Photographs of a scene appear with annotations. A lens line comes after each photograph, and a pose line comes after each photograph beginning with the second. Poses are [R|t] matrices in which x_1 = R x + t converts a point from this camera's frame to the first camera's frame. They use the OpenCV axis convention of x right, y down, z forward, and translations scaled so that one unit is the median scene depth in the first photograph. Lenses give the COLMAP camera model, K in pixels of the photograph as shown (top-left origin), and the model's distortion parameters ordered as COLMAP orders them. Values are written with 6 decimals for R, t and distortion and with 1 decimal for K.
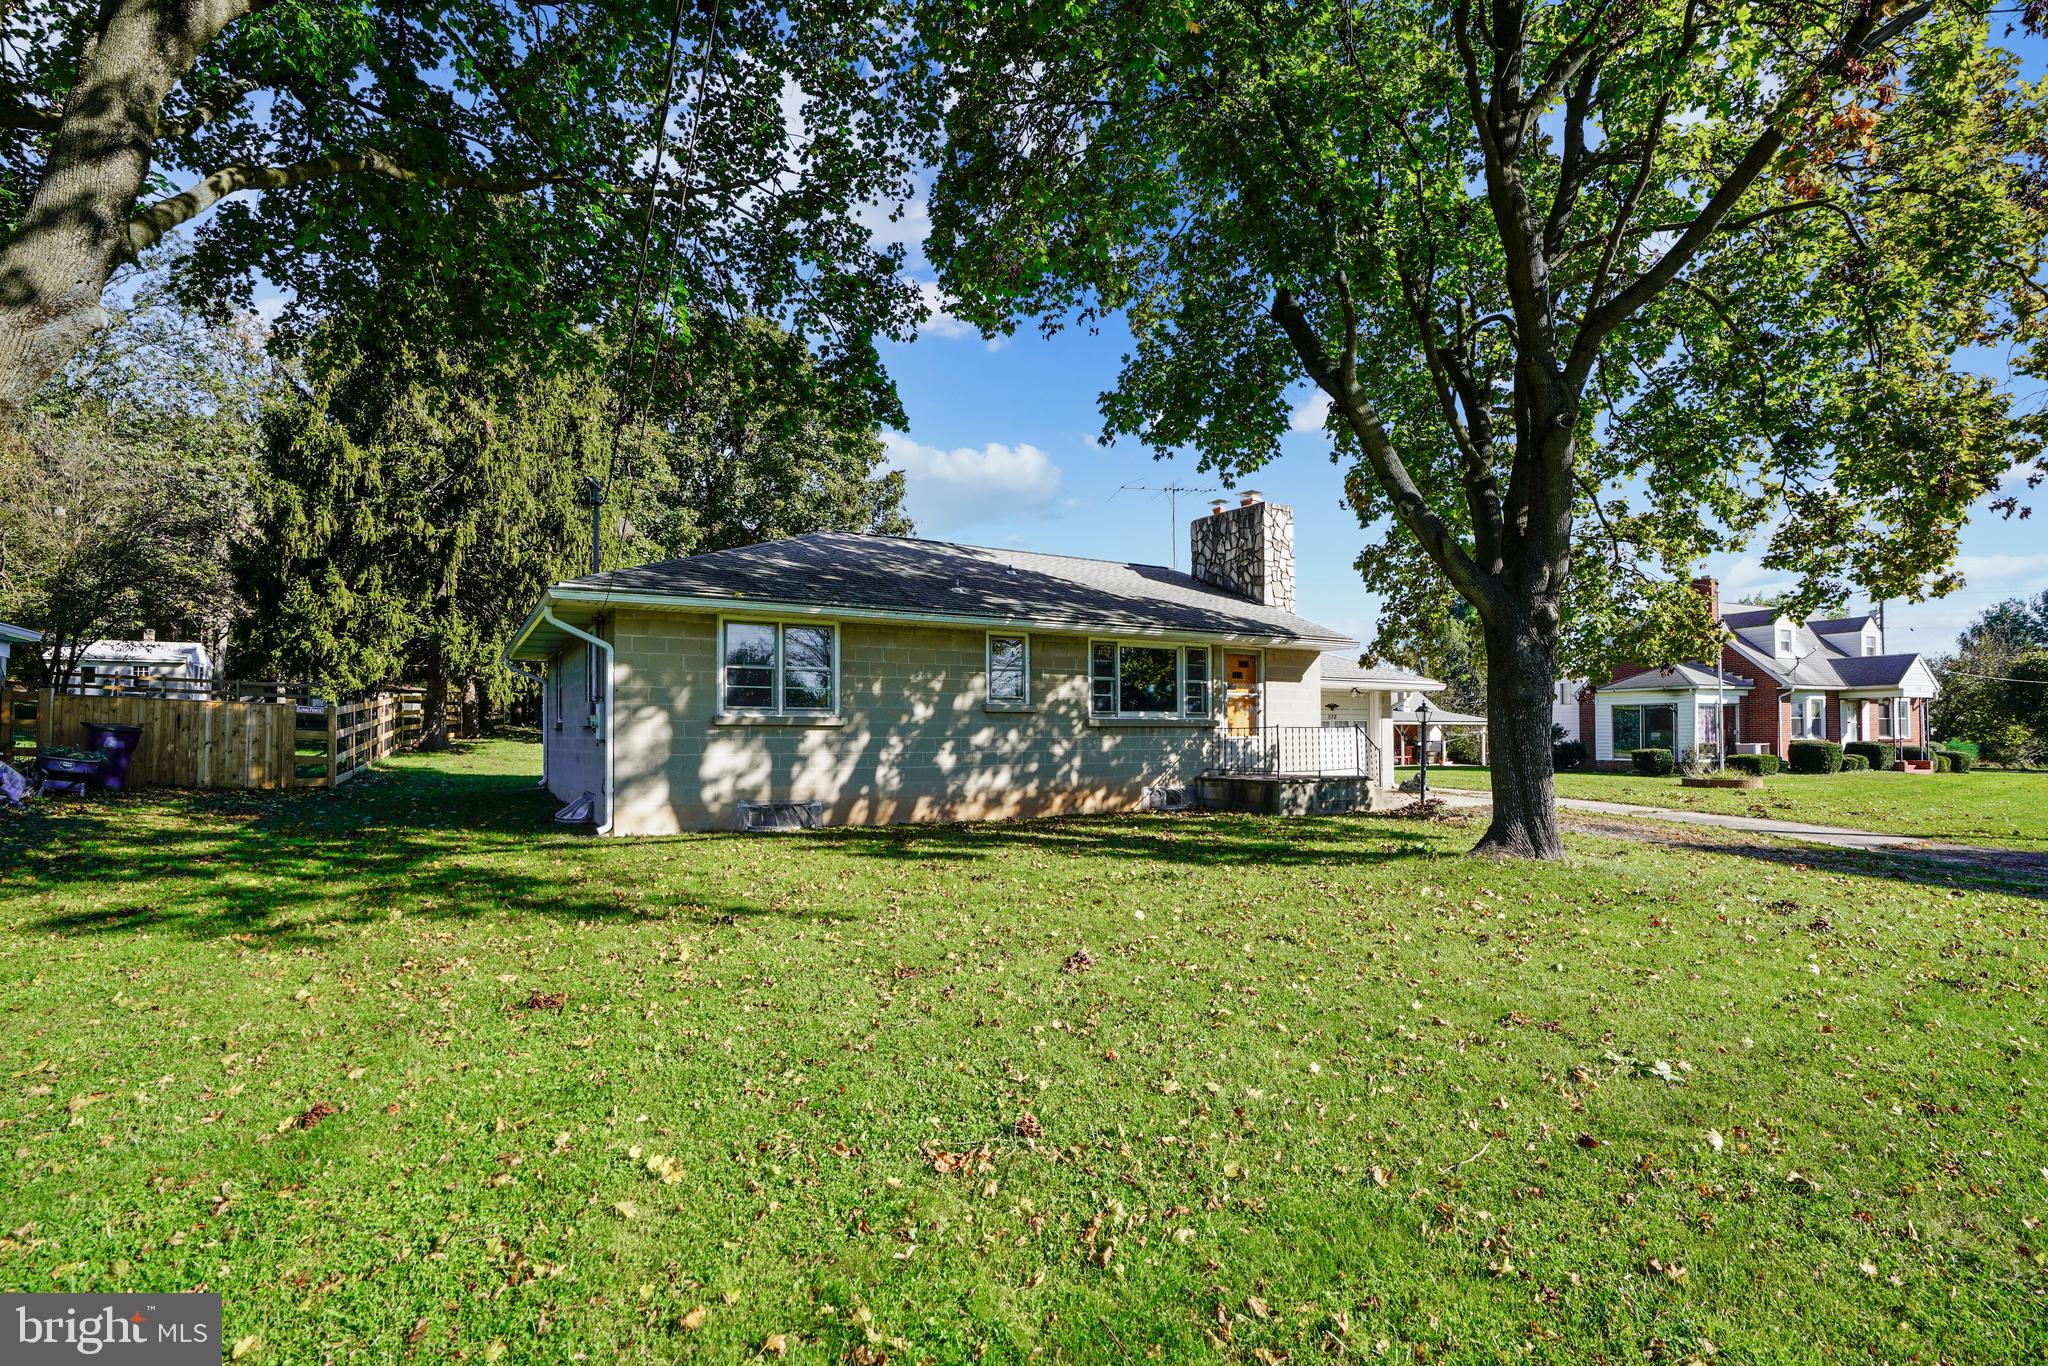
lens RADIAL K [[964.3, 0, 1033.5], [0, 964.3, 679.3], [0, 0, 1]] dist [-0.070155, 0.032738]
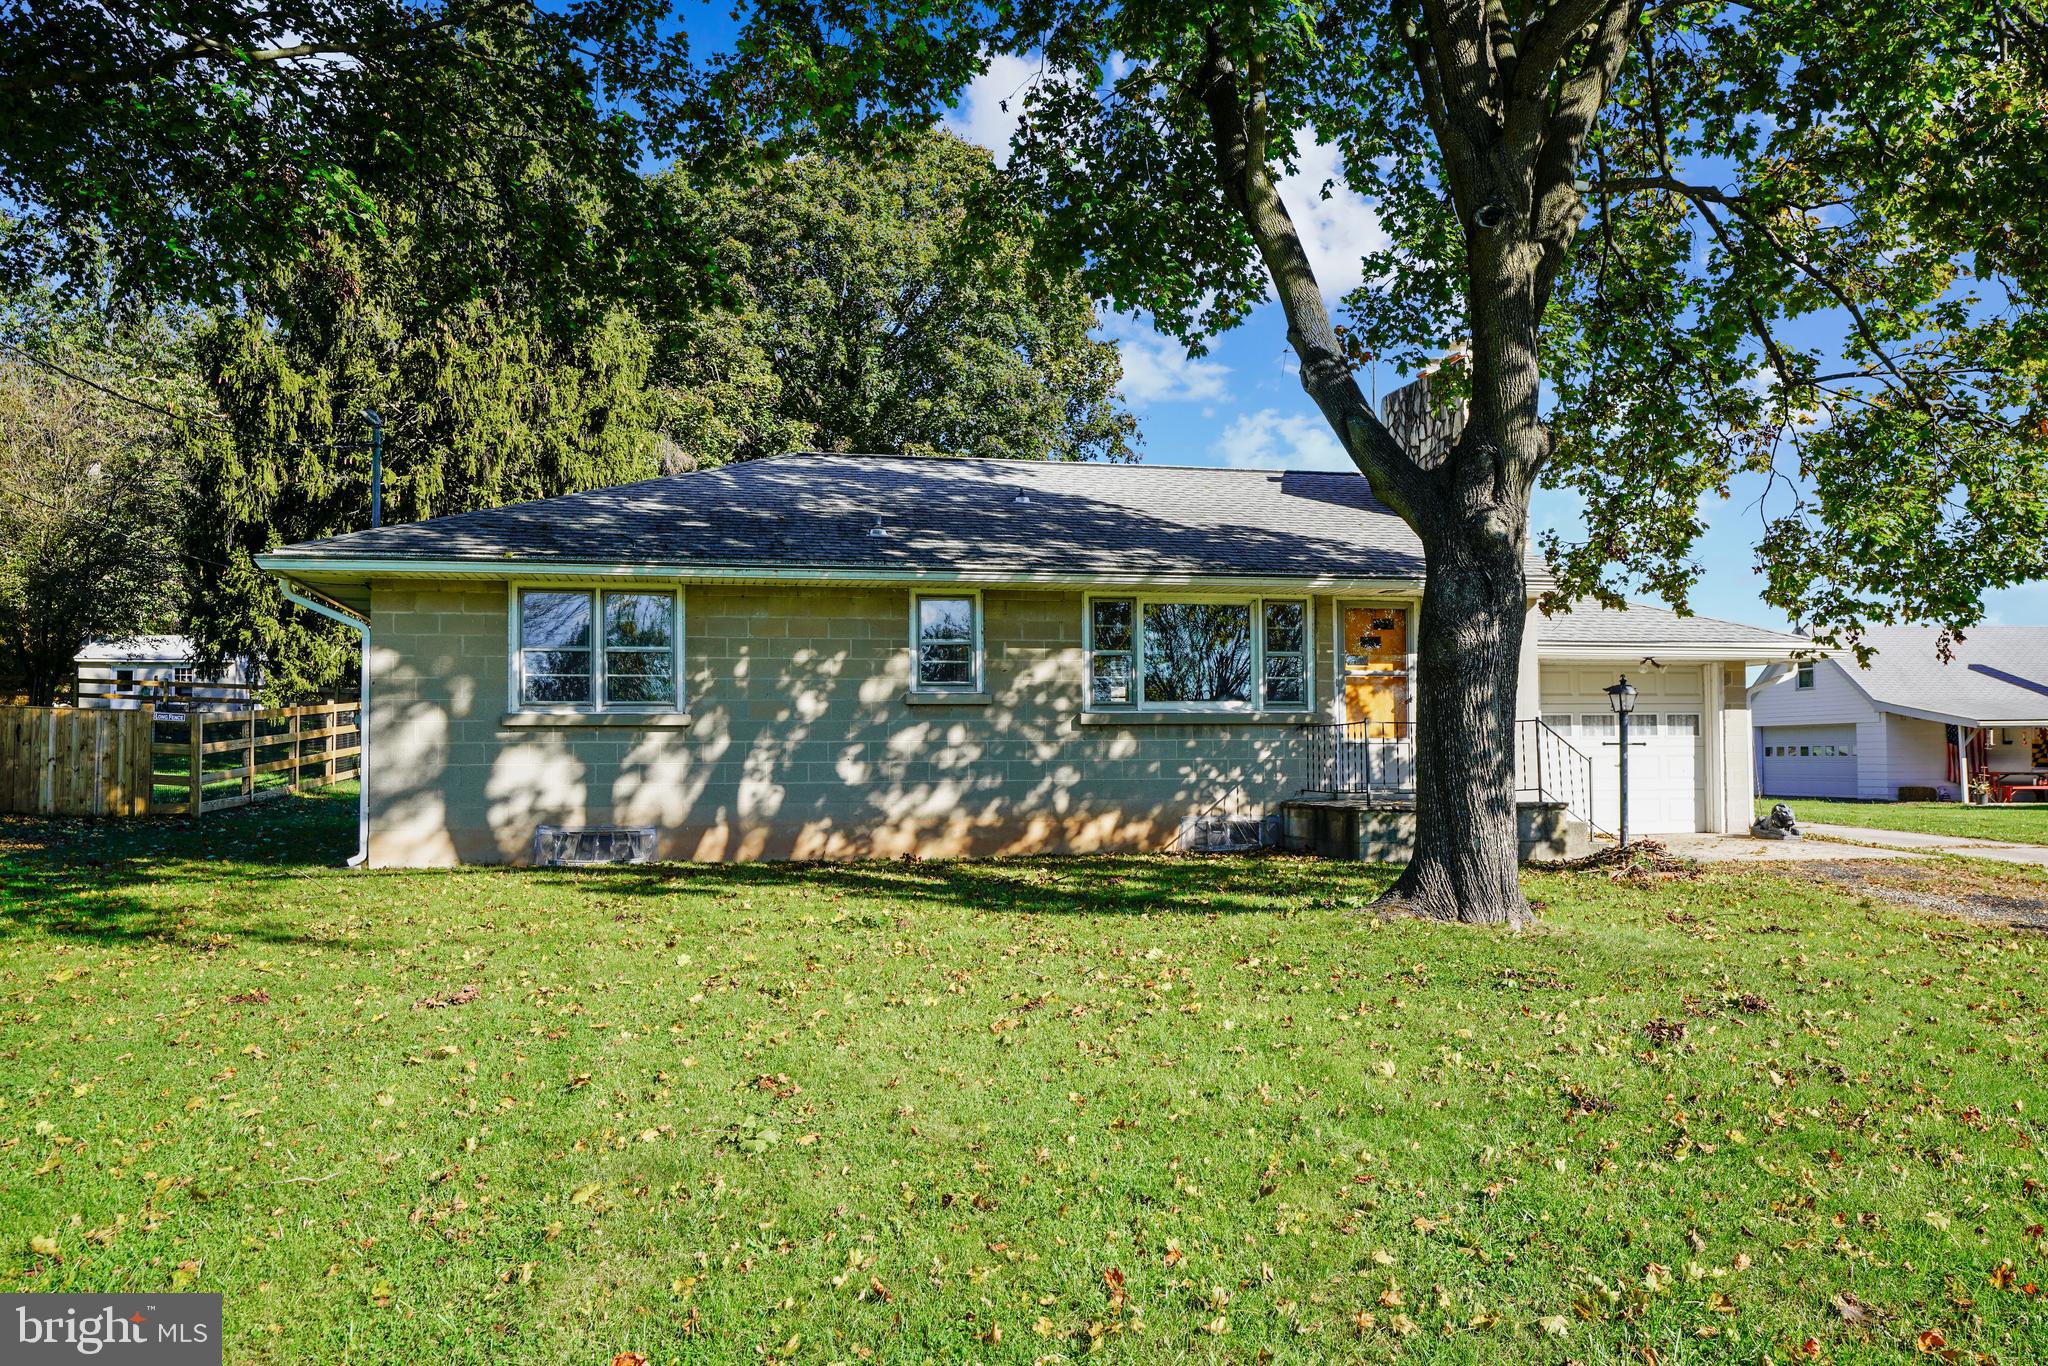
lens RADIAL K [[1550.8, 0, 1024.4], [0, 1550.8, 647.1], [0, 0, 1]] dist [0.071632, -0.000528]
pose [[0.949466, -0.026886, -0.312715, 0.361012], [0.023614, 0.999620, -0.014248, 0.009804], [0.312979, 0.006143, 0.949740, -0.047216]]
